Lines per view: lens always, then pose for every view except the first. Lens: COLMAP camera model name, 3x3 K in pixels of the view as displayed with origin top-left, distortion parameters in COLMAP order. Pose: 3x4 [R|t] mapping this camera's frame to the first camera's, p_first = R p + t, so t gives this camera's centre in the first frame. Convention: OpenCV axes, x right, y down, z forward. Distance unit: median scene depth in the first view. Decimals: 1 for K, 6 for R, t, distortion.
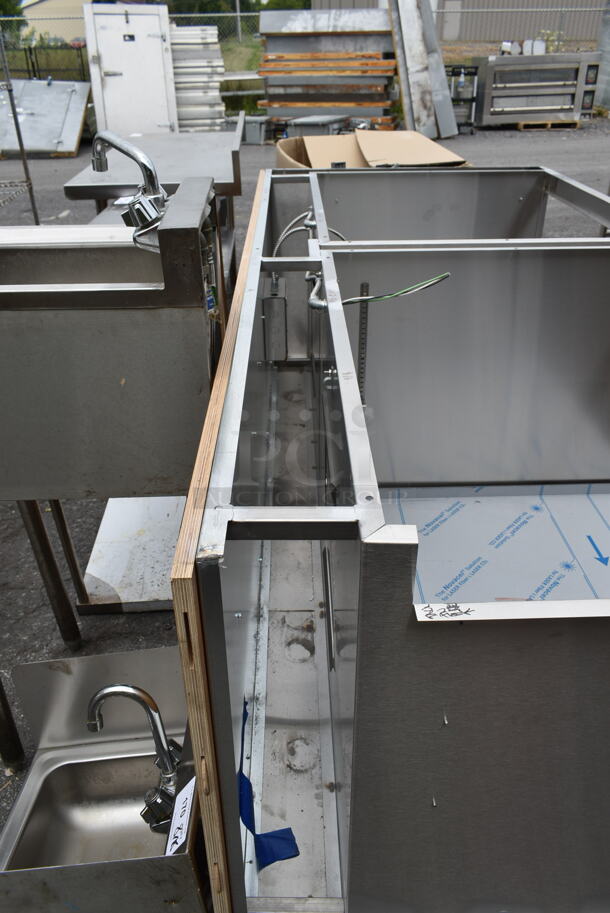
lens RADIAL K [[693.1, 0, 305.0], [0, 693.1, 456.5], [0, 0, 1]] dist [-0.012893, 0.001755]
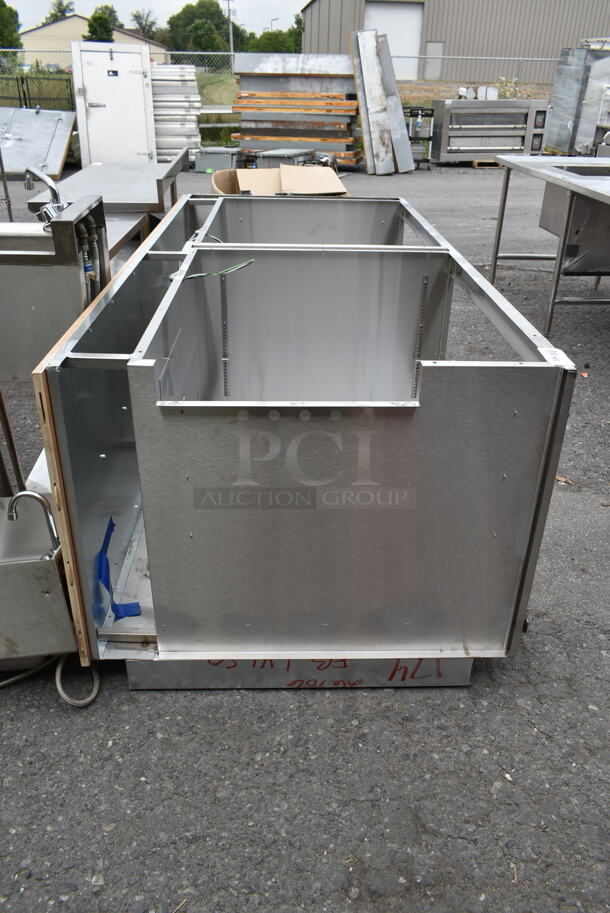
lens RADIAL K [[693.1, 0, 305.0], [0, 693.1, 456.5], [0, 0, 1]] dist [-0.012893, 0.001755]
pose [[0.999529, 0.022079, 0.021291, 0.036673], [-0.021289, 0.999101, -0.036655, 0.029314], [-0.022082, 0.036185, 0.999101, -0.069534]]
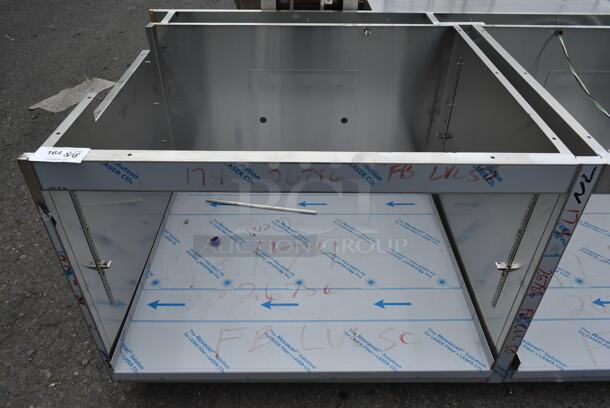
lens RADIAL K [[463.1, 0, 305.0], [0, 463.1, 204.0], [0, 0, 1]] dist [-0.012893, 0.001755]
pose [[-0.012684, 0.612859, -0.790090, 0.163306], [-0.513131, 0.674189, 0.531193, -0.060517], [0.858217, 0.412157, 0.305926, 0.083979]]
